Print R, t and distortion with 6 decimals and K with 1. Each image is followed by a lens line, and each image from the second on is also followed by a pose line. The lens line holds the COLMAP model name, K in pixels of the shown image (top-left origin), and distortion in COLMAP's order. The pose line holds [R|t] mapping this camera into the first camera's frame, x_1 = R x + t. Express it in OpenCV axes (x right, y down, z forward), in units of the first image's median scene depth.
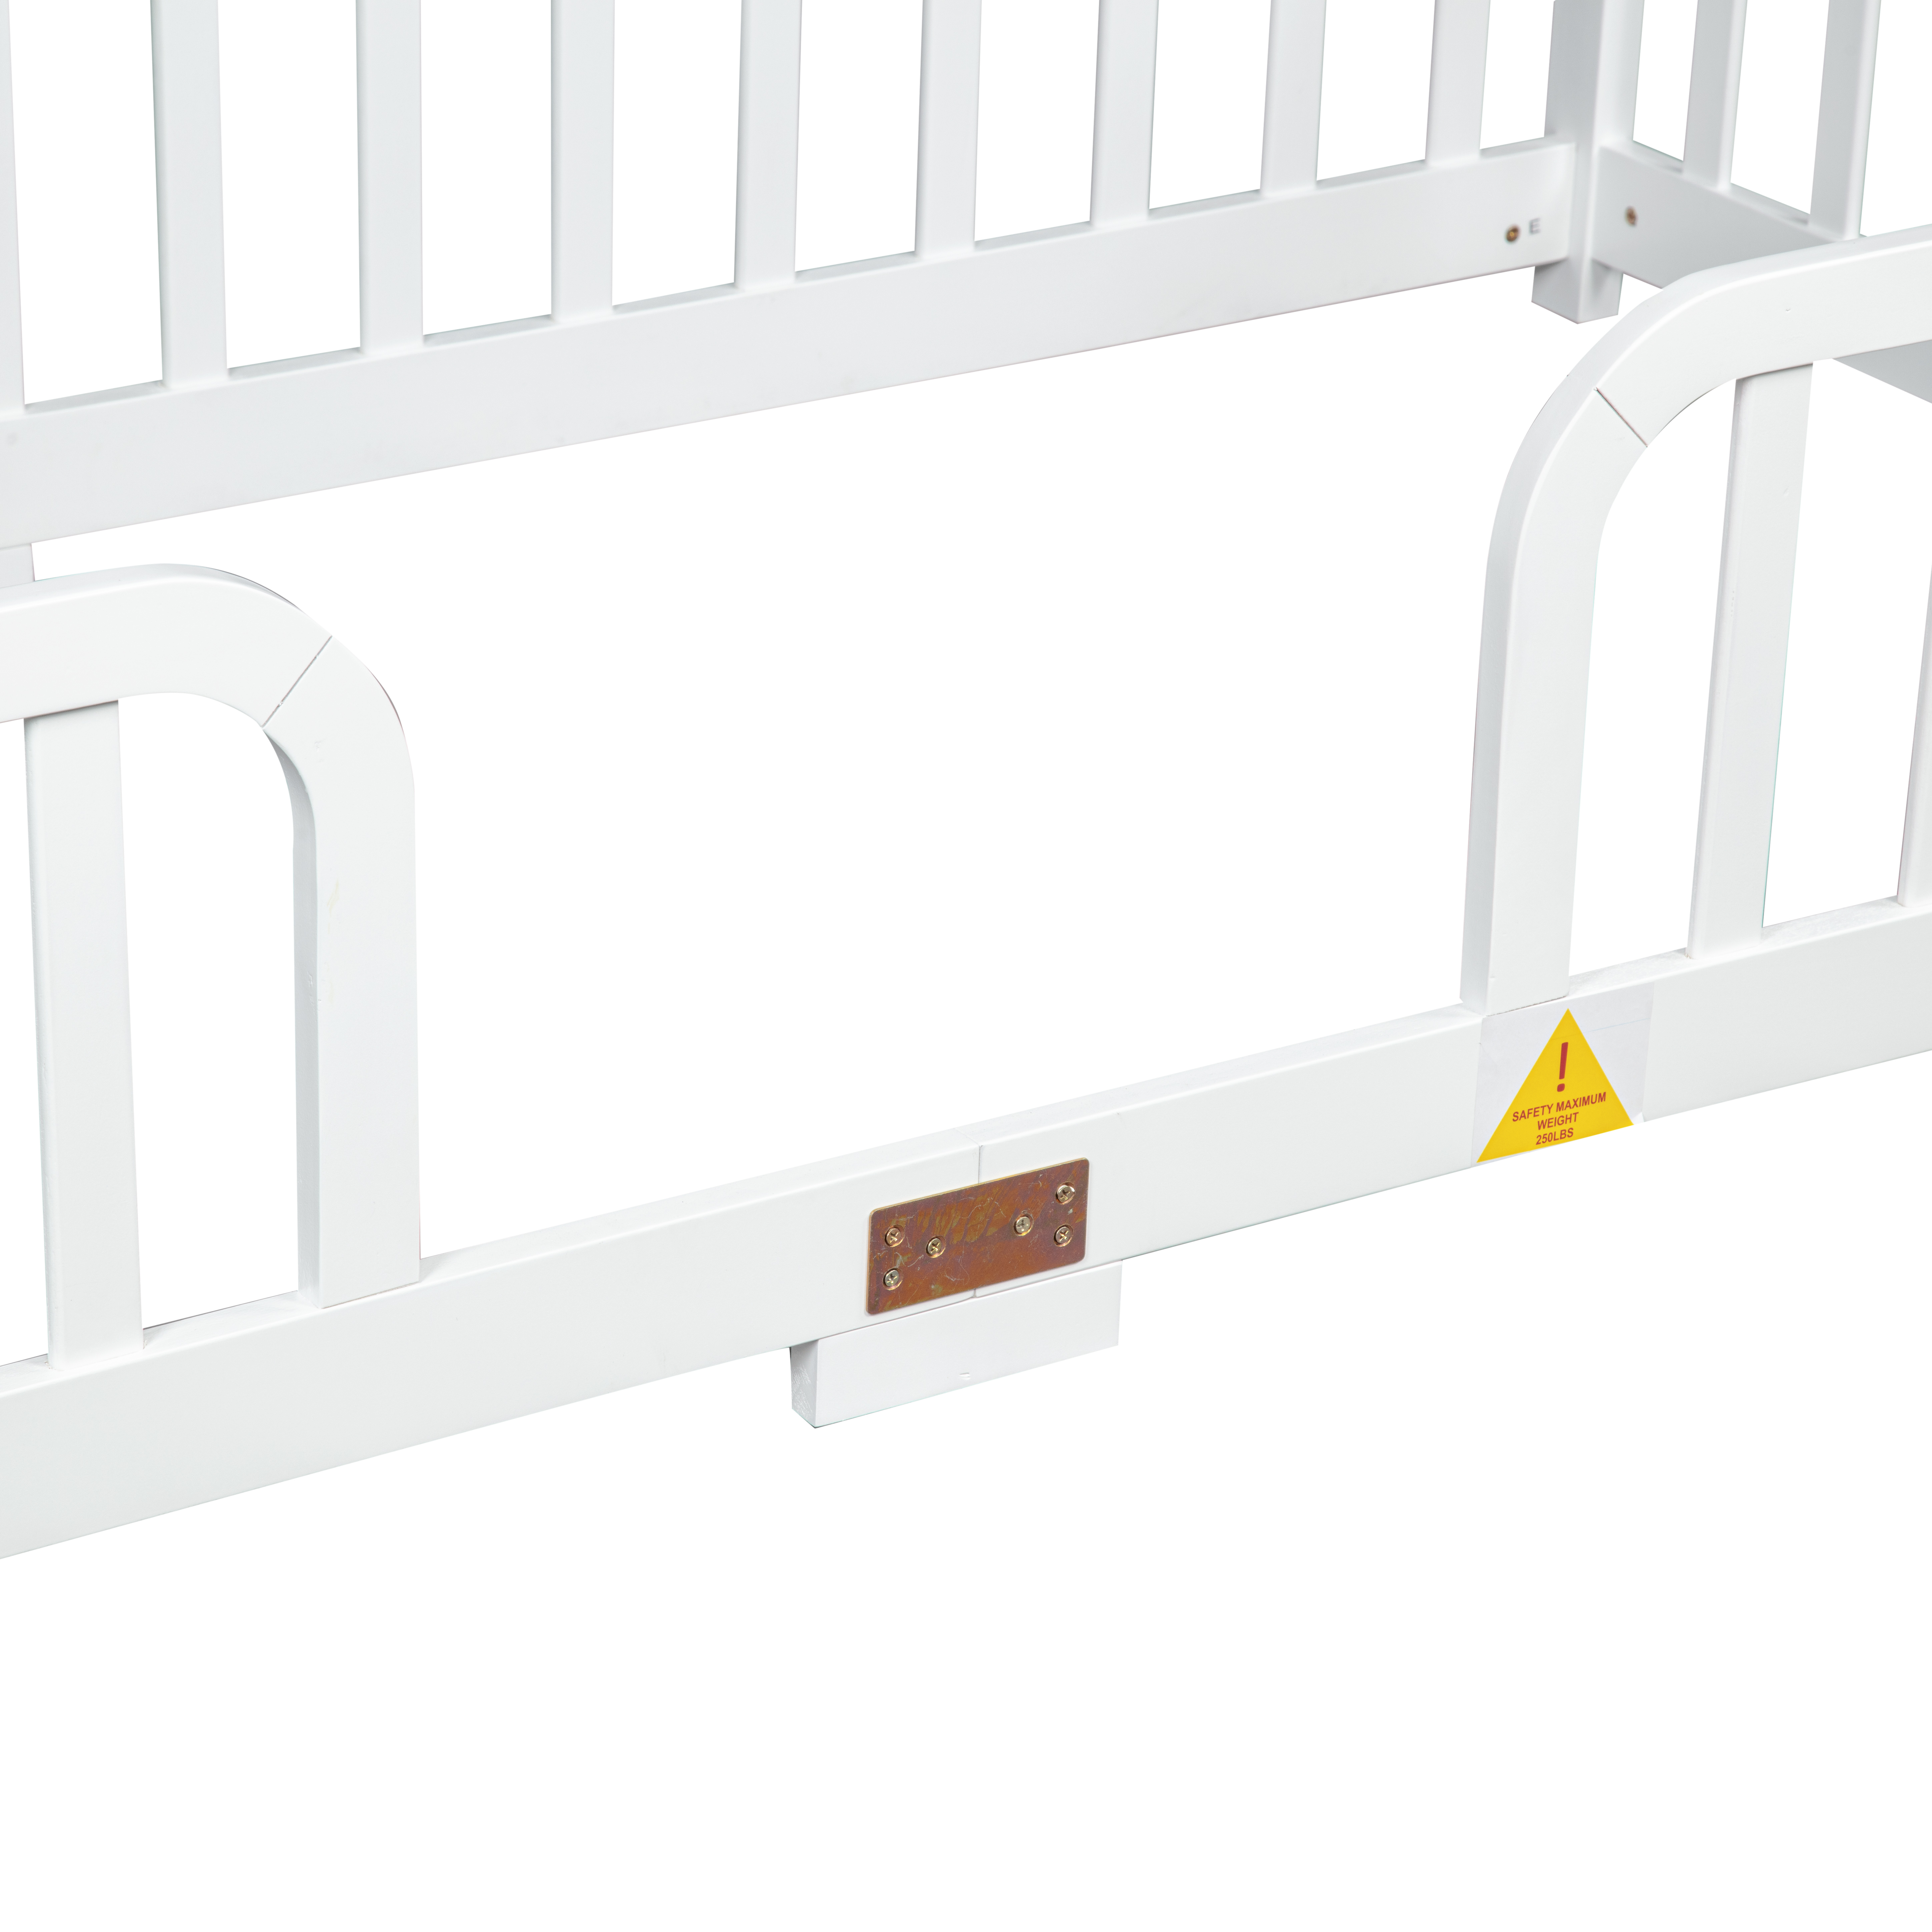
lens RADIAL K [[7193.2, 0, 966.0], [0, 7193.2, 966.0], [0, 0, 1]] dist [0.676898, -4.191657]
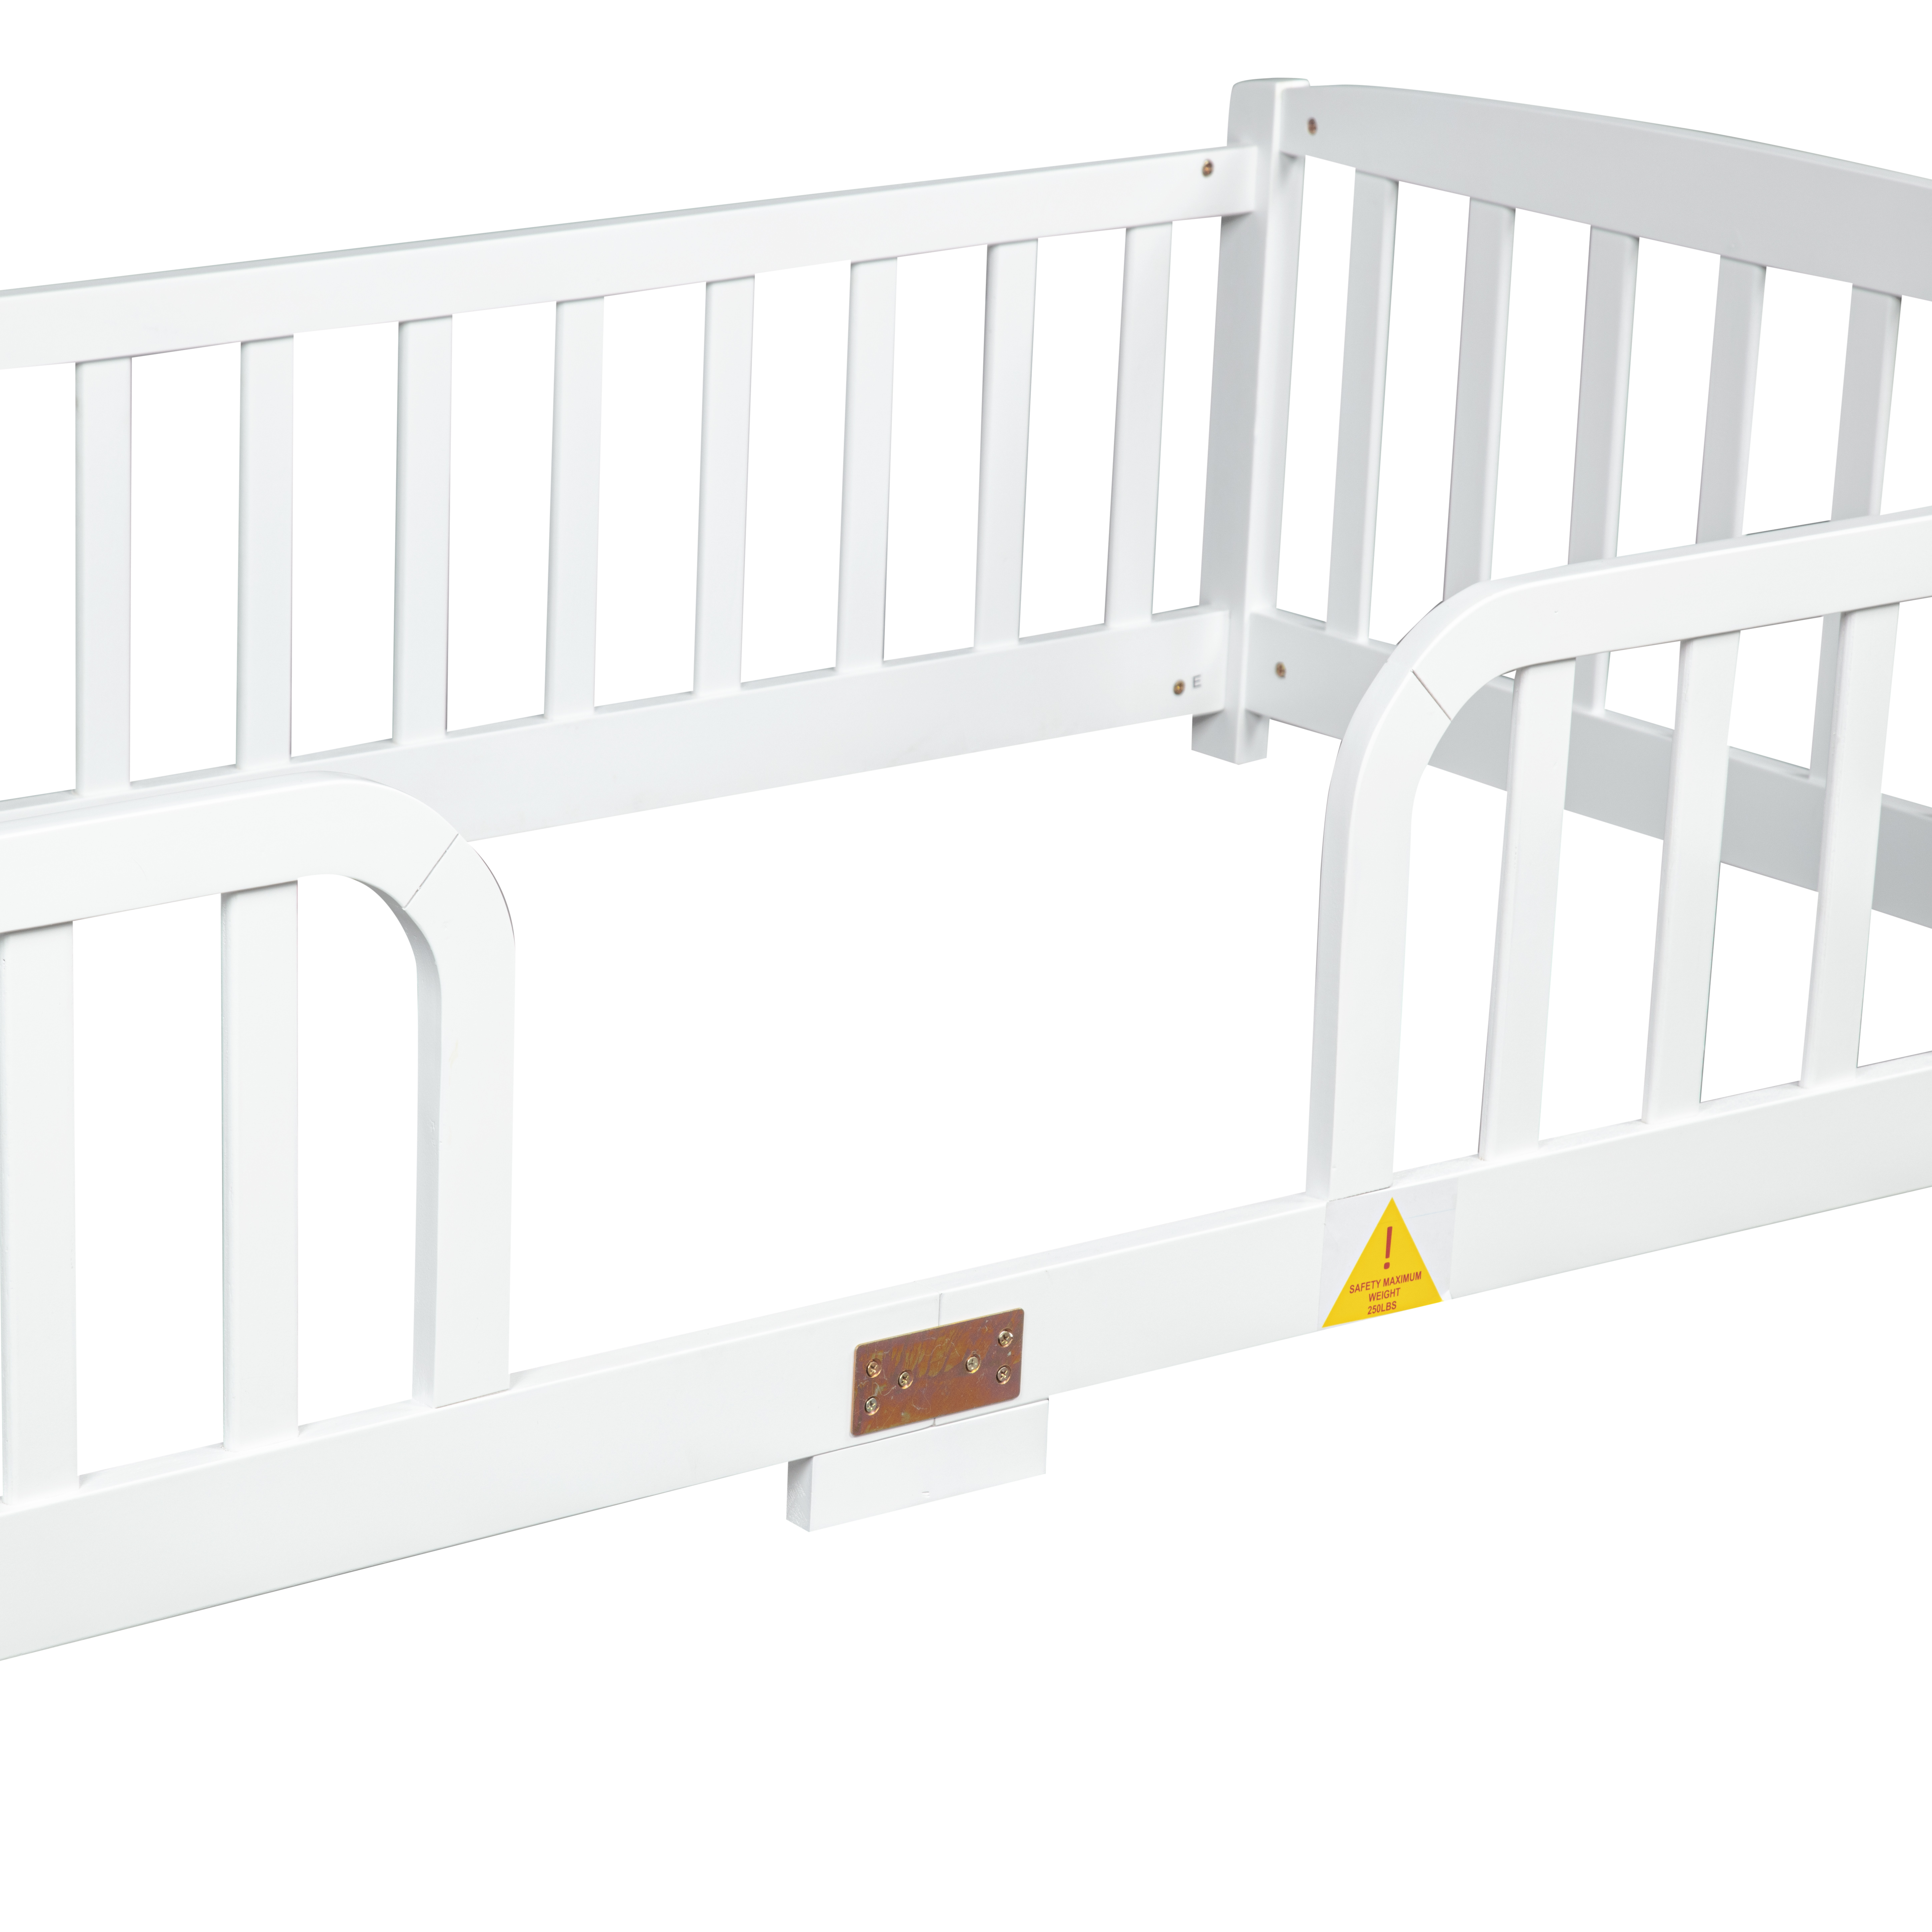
lens RADIAL K [[7100.5, 0, 1005.3], [0, 7100.5, 966.3], [0, 0, 1]] dist [1.843729, 2.139990]
pose [[0.993392, -0.014823, 0.113811, -0.118642], [0.027604, 0.993374, -0.111559, 0.100835], [-0.111403, 0.113963, 0.987219, -0.182312]]
